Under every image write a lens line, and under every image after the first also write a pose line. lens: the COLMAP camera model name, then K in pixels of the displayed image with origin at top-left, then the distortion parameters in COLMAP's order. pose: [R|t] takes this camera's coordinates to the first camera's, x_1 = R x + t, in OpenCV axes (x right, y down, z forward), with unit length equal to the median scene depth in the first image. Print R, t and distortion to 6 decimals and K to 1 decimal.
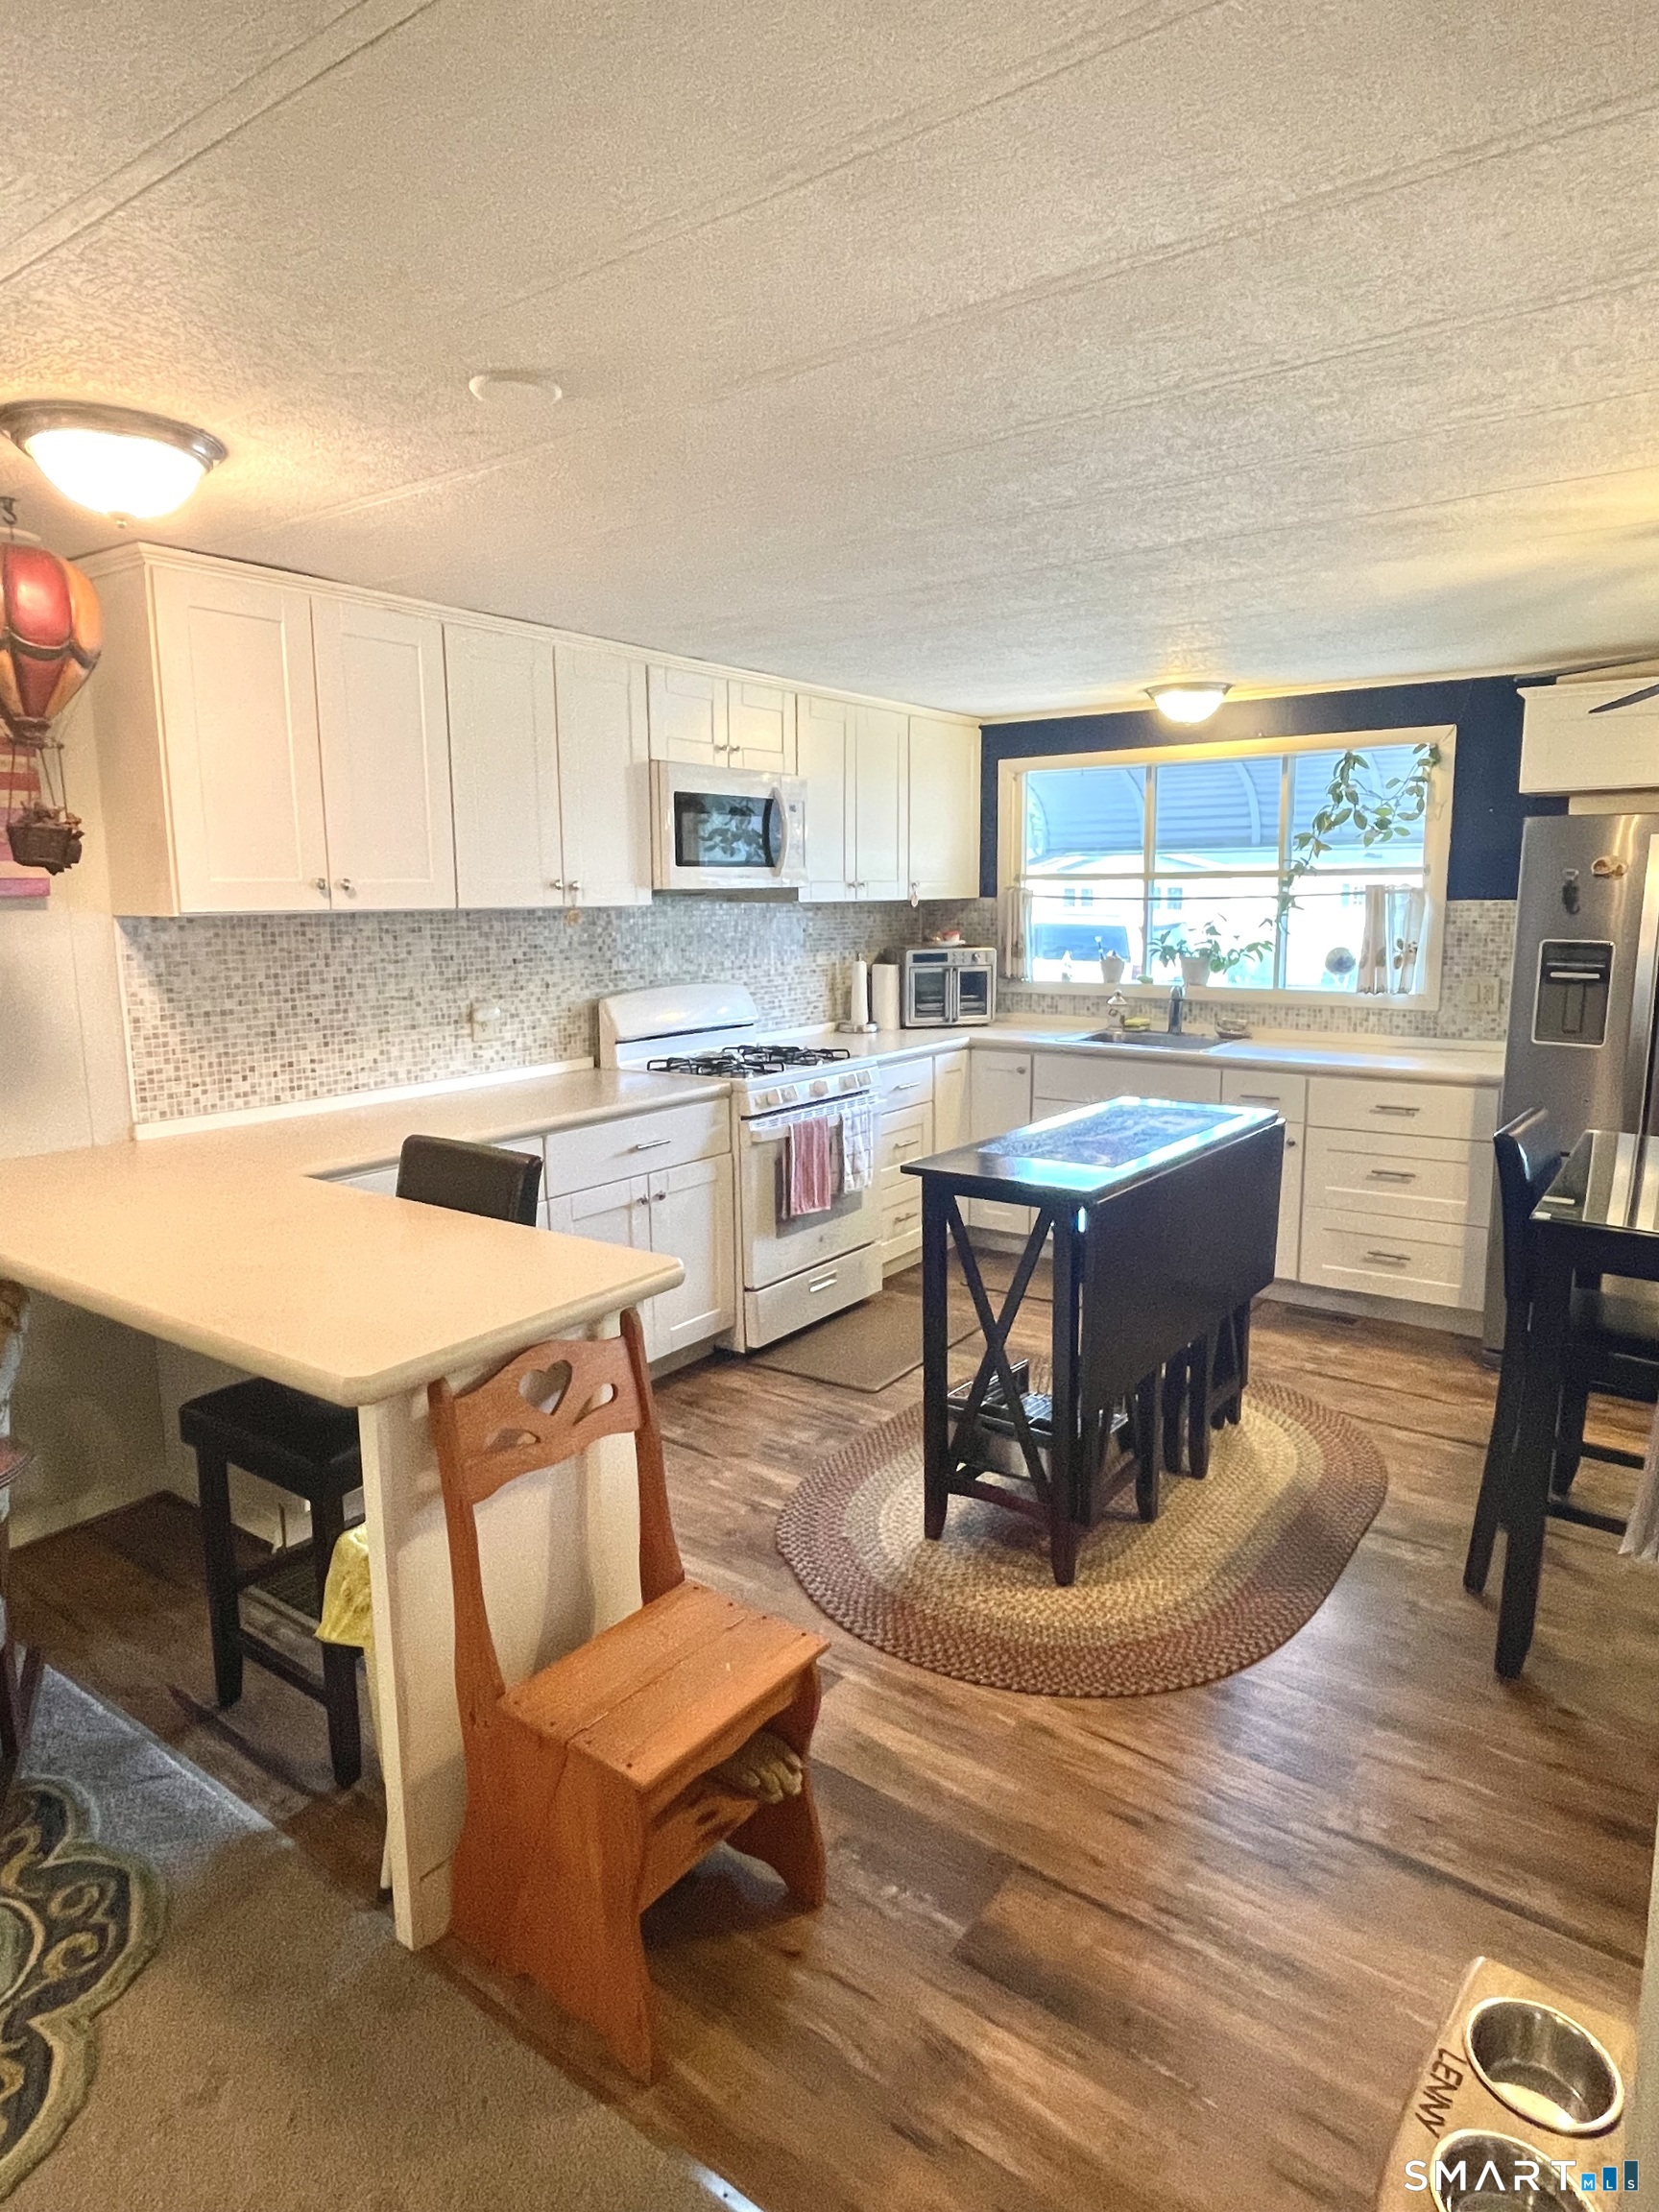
lens RADIAL K [[1267.8, 0, 843.3], [0, 1267.8, 1106.0], [0, 0, 1]] dist [-0.004063, -0.001177]
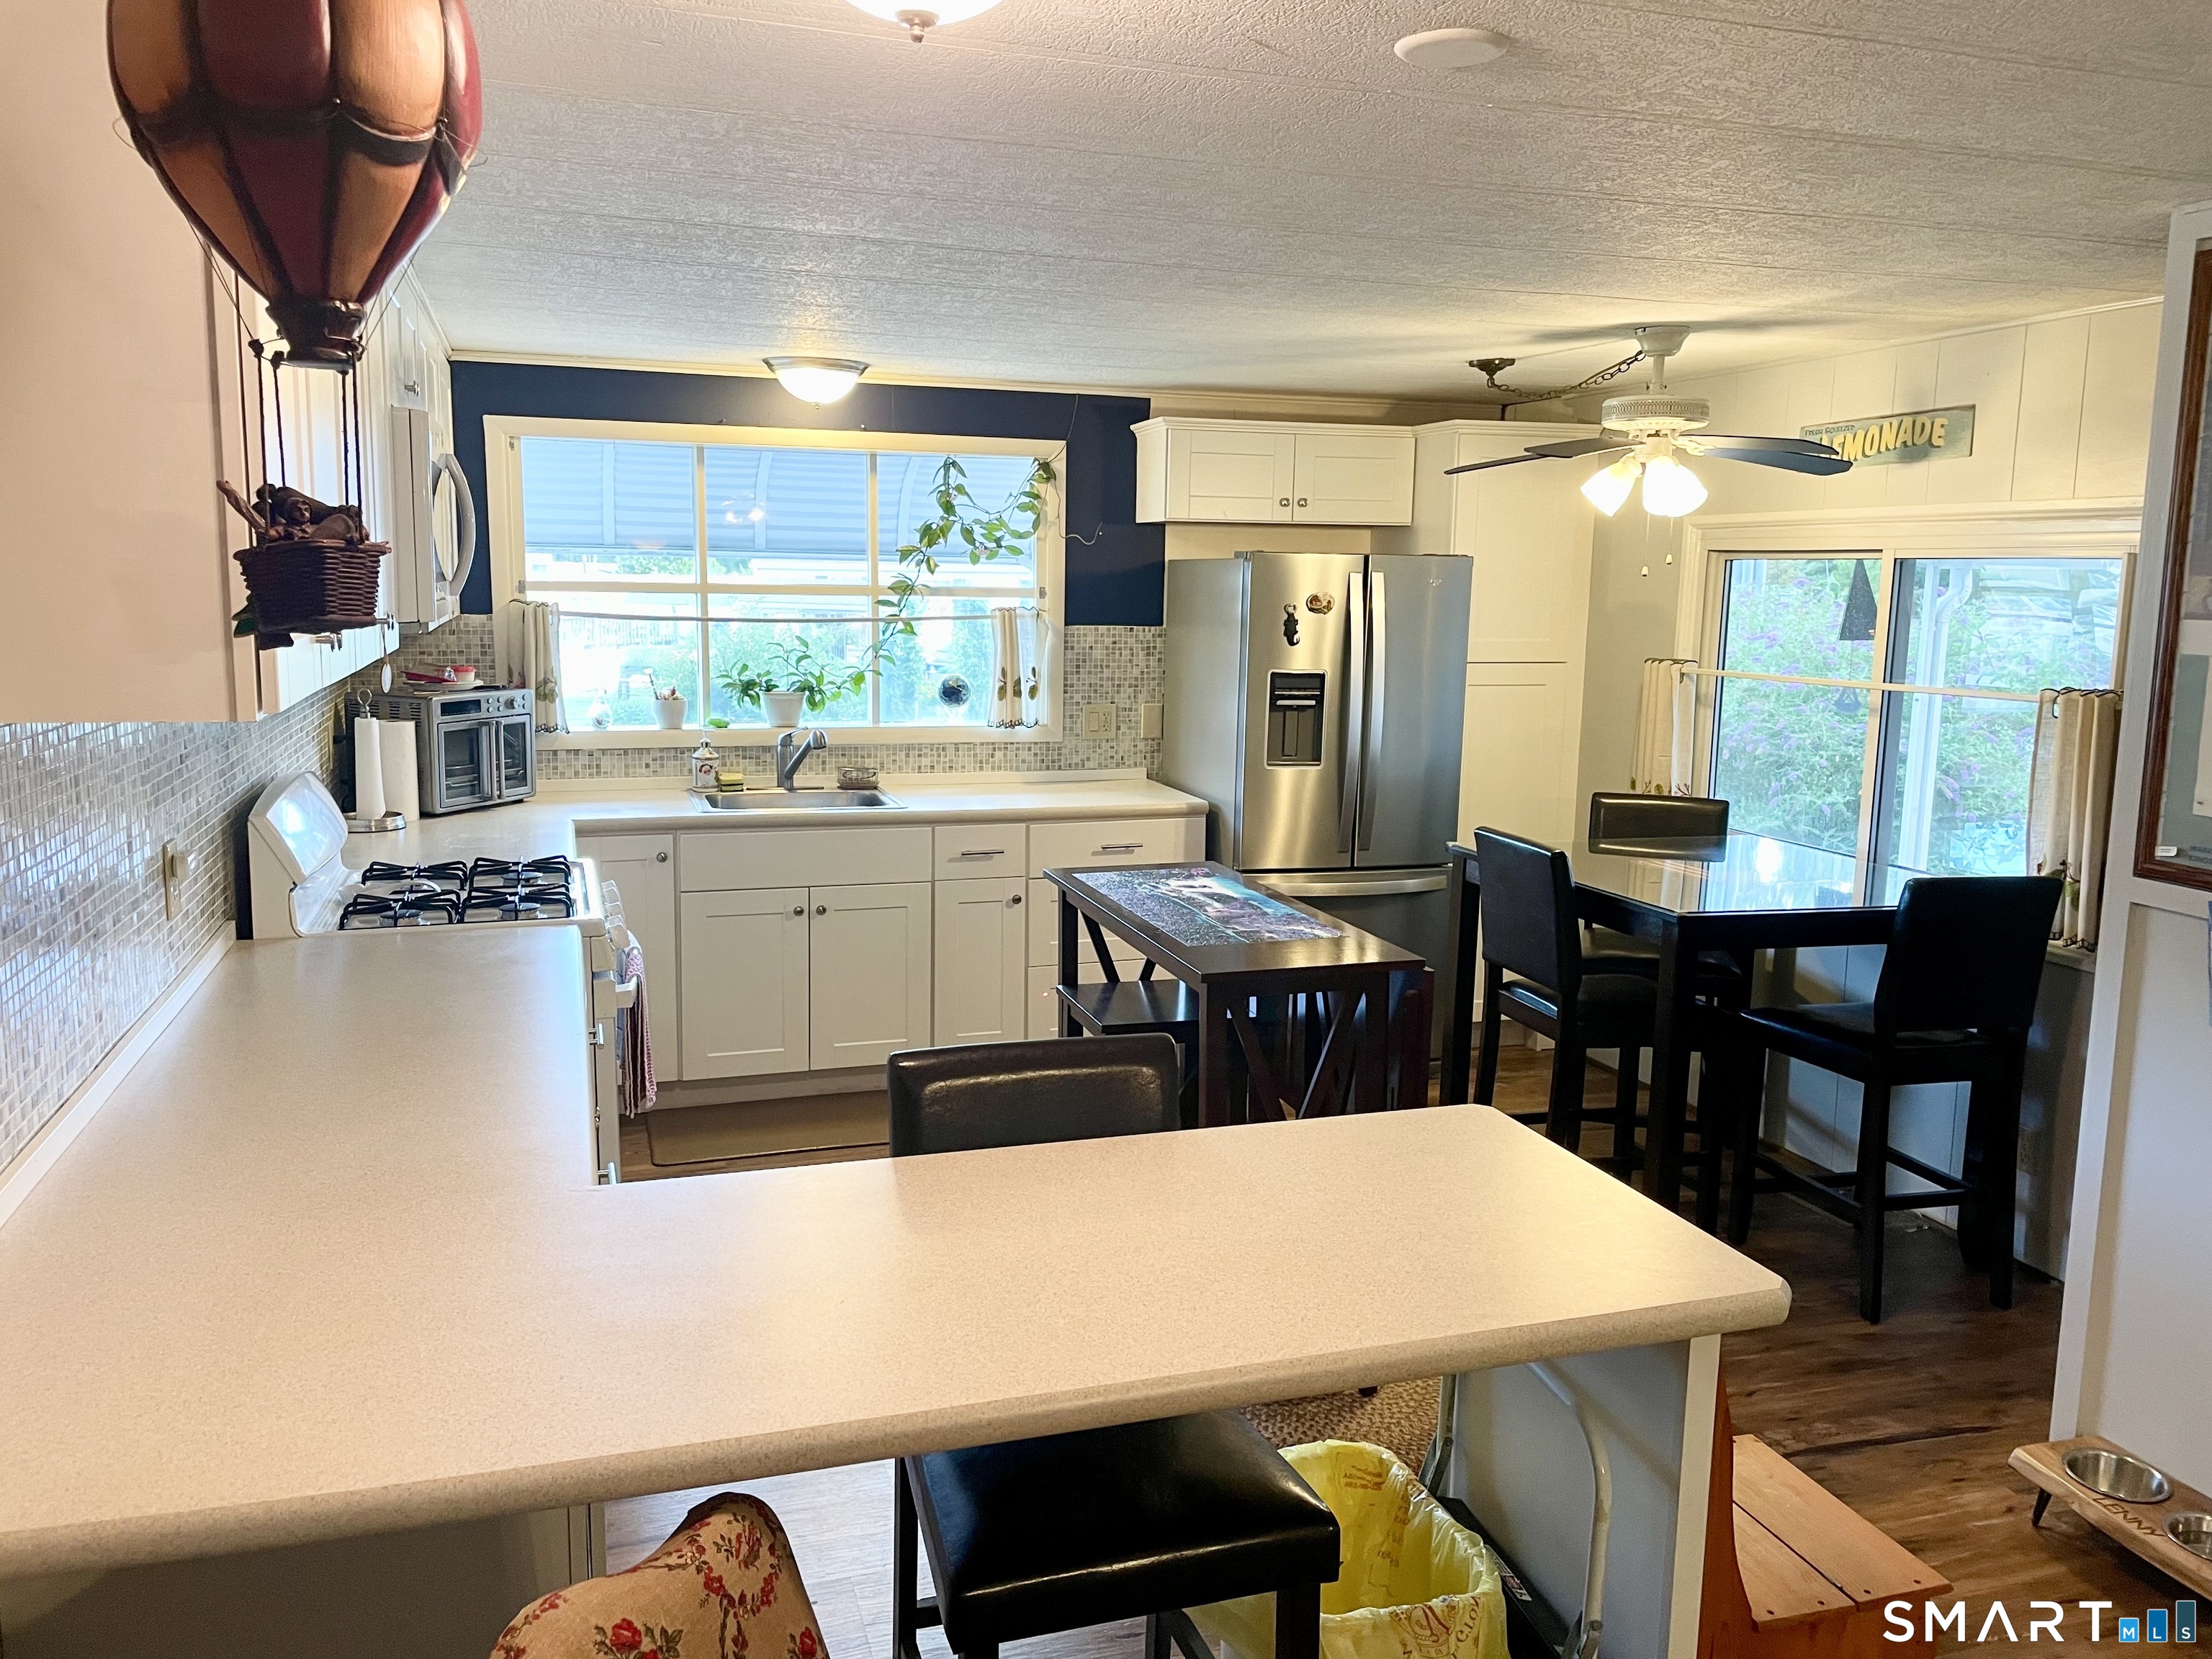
lens RADIAL K [[1670.6, 0, 1098.8], [0, 1670.6, 817.9], [0, 0, 1]] dist [0.067559, -0.001241]
pose [[0.594134, -0.098491, 0.798313, -0.526119], [0.113616, 0.992800, 0.037928, -0.064390], [-0.796301, 0.068167, 0.601047, 0.240802]]
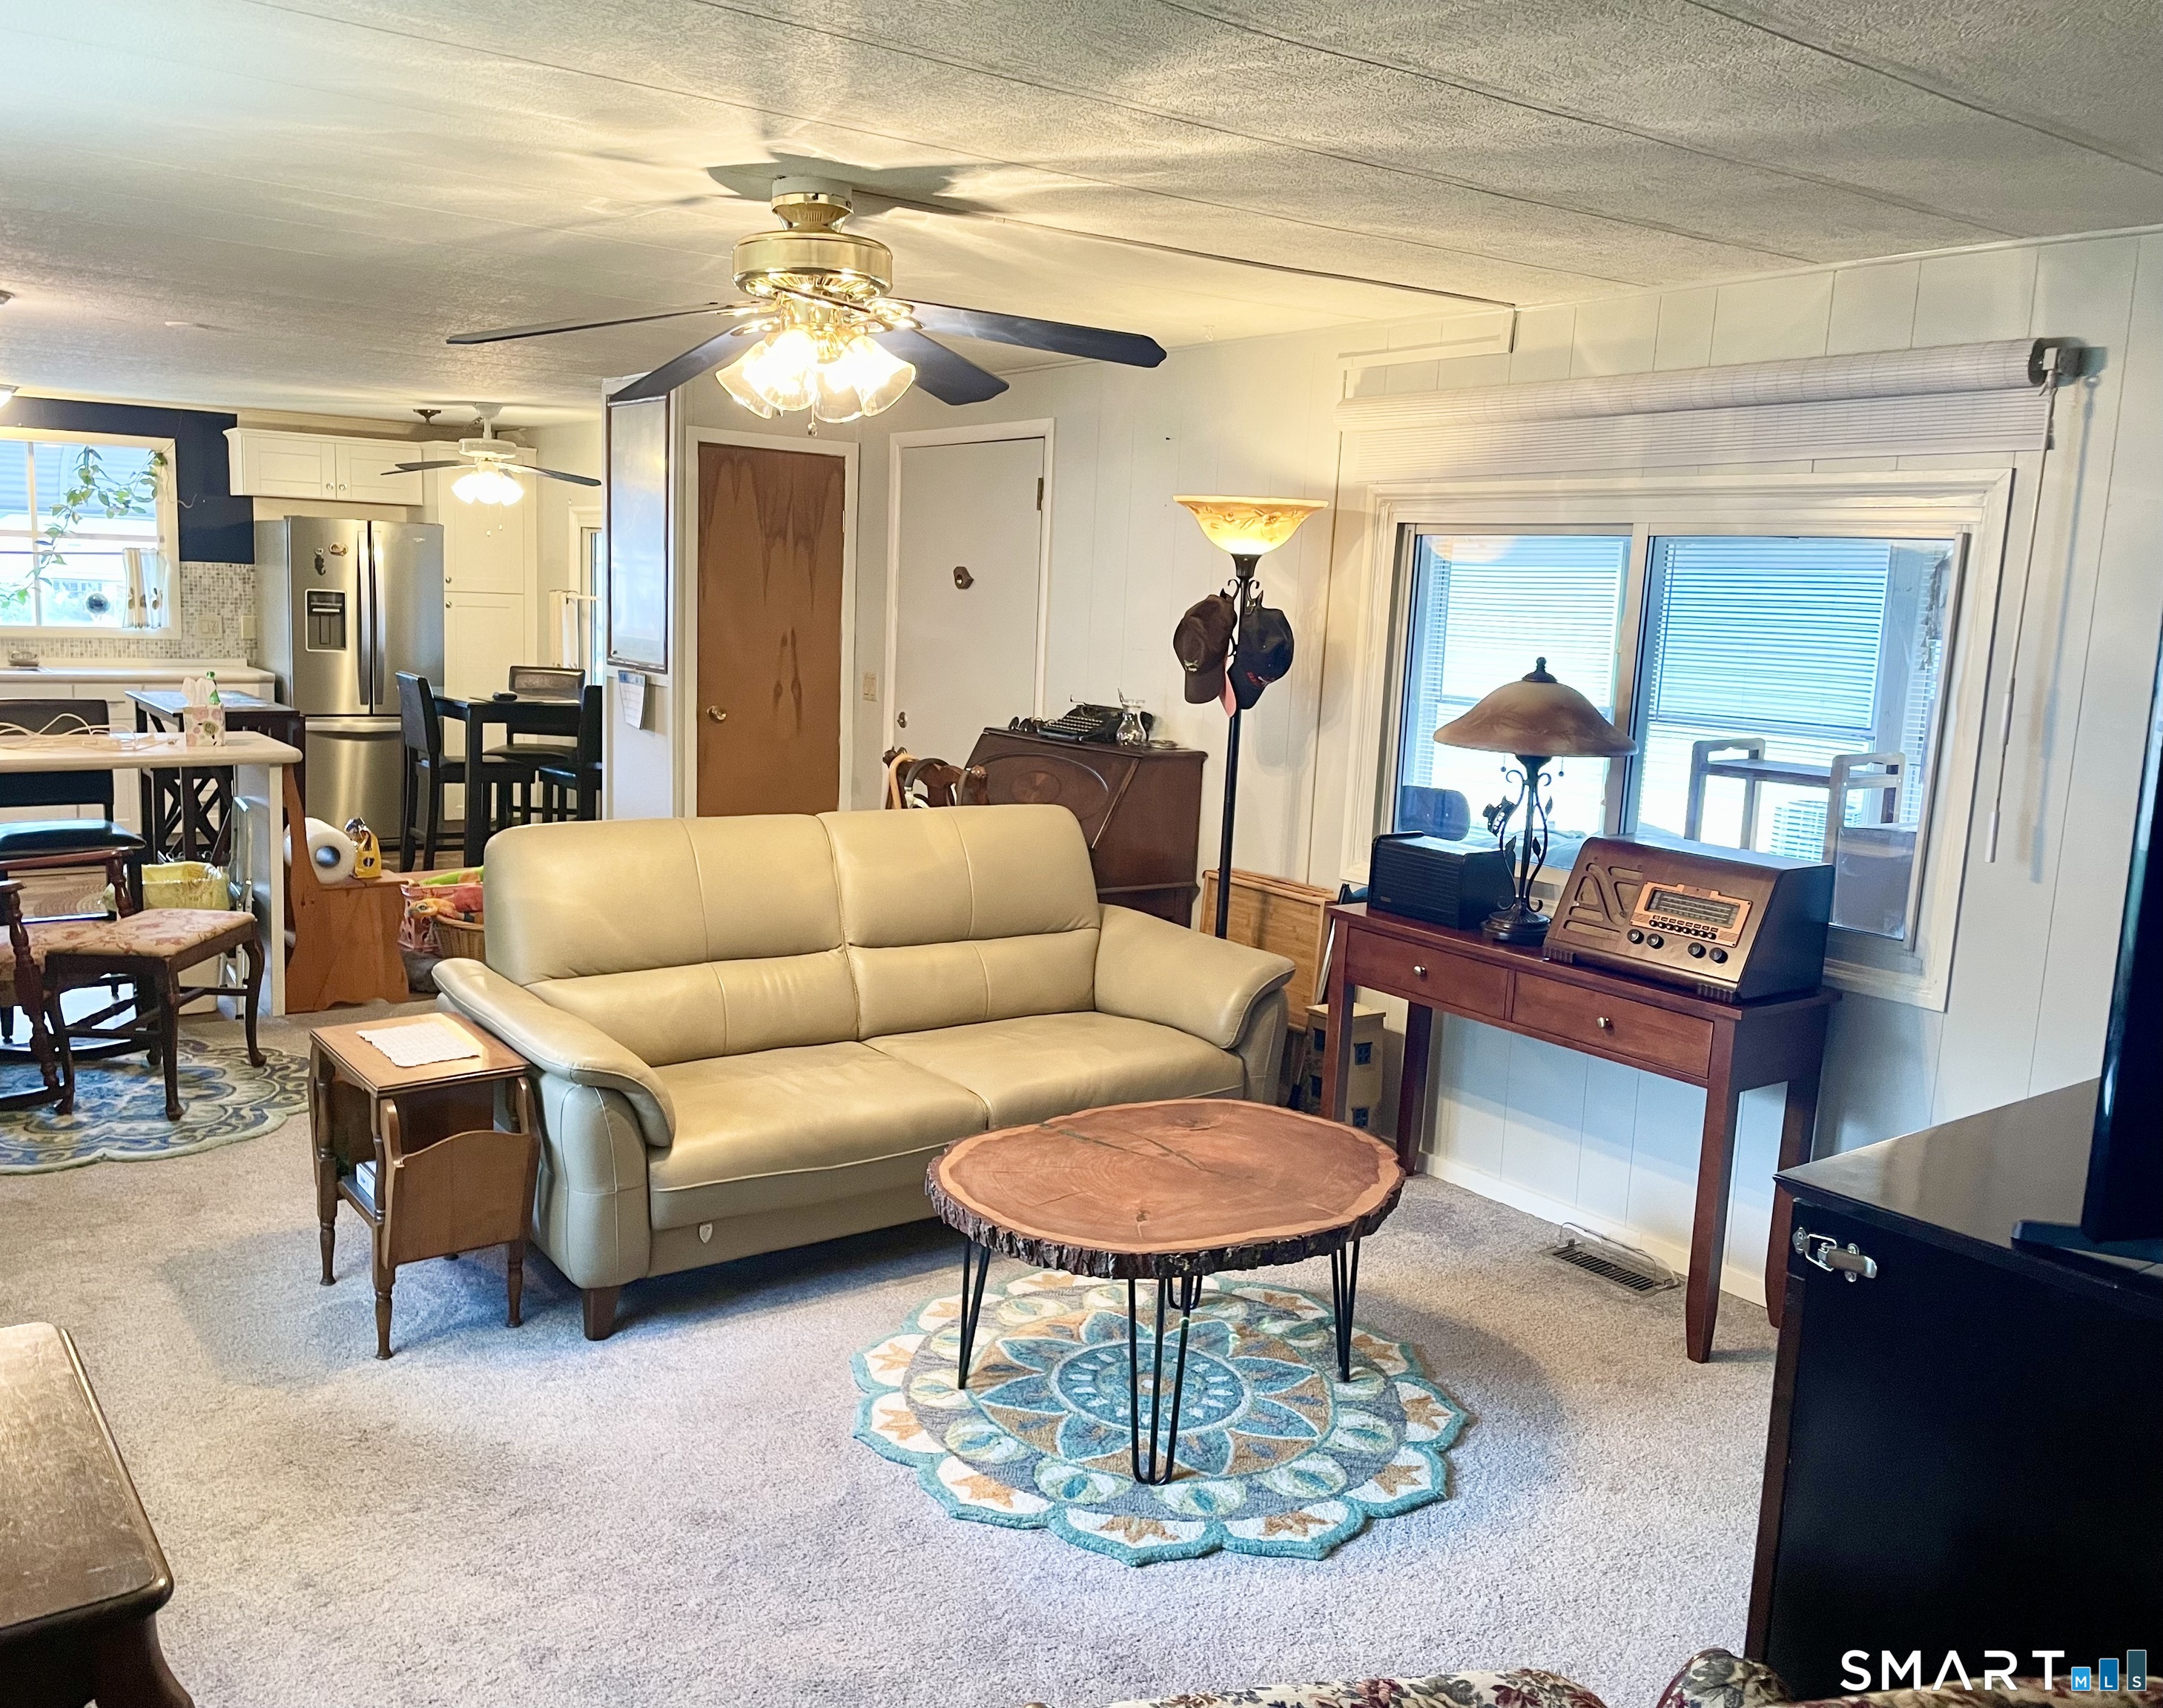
lens RADIAL K [[1755.6, 0, 1084.1], [0, 1755.6, 841.9], [0, 0, 1]] dist [-0.001465, -0.006516]
pose [[0.288669, -0.122333, 0.949581, -1.155181], [0.113292, 0.989200, 0.092996, 0.083008], [-0.950702, 0.080734, 0.299411, -0.539005]]
